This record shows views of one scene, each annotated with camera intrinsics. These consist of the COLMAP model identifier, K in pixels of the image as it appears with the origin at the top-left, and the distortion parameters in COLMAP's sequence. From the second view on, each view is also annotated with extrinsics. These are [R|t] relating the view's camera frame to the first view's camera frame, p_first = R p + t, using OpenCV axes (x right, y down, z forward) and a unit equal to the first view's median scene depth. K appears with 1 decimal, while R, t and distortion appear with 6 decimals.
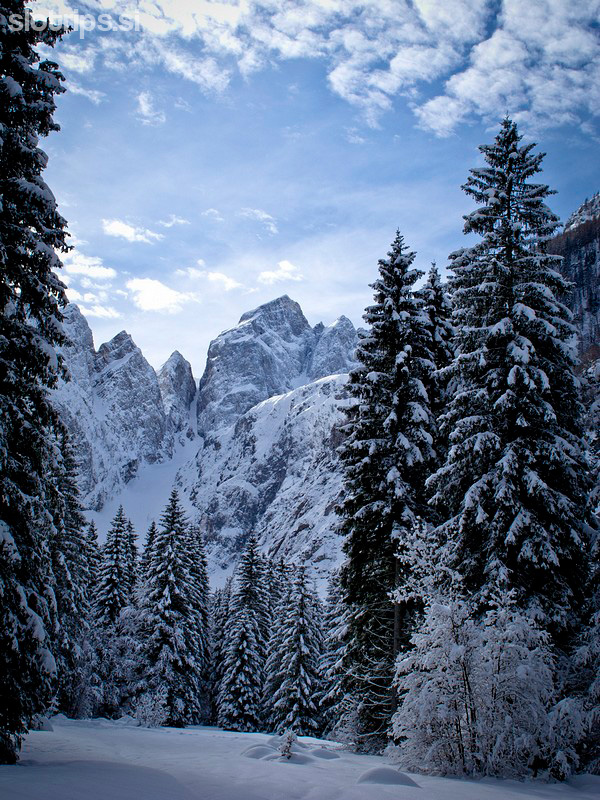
lens RADIAL K [[1271.7, 0, 295.8], [0, 1271.7, 406.4], [0, 0, 1]] dist [-0.066924, 0.000000]
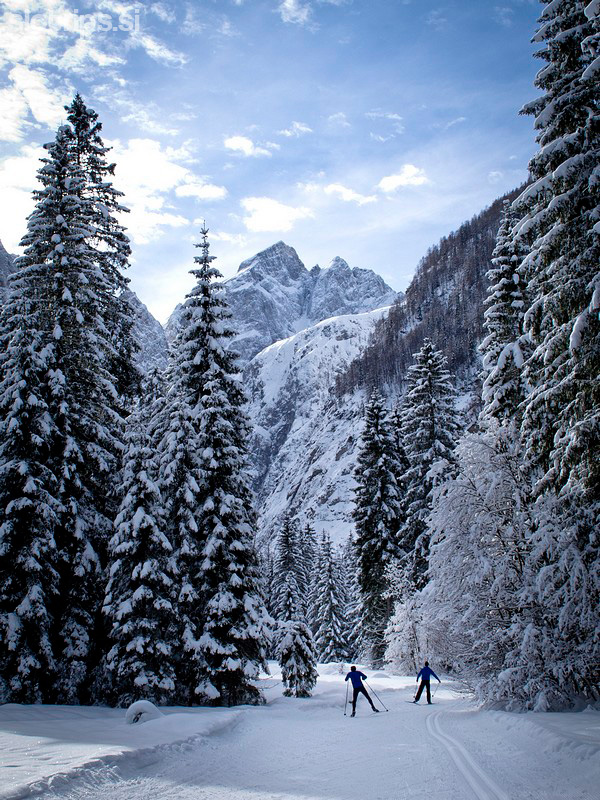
lens RADIAL K [[1271.7, 0, 293.4], [0, 1271.7, 398.3], [0, 0, 1]] dist [-0.066924, 0.000000]
pose [[0.997050, -0.076509, -0.006205, -0.003087], [0.076721, 0.995849, 0.048971, -0.026108], [0.002433, -0.049302, 0.998781, -0.098112]]
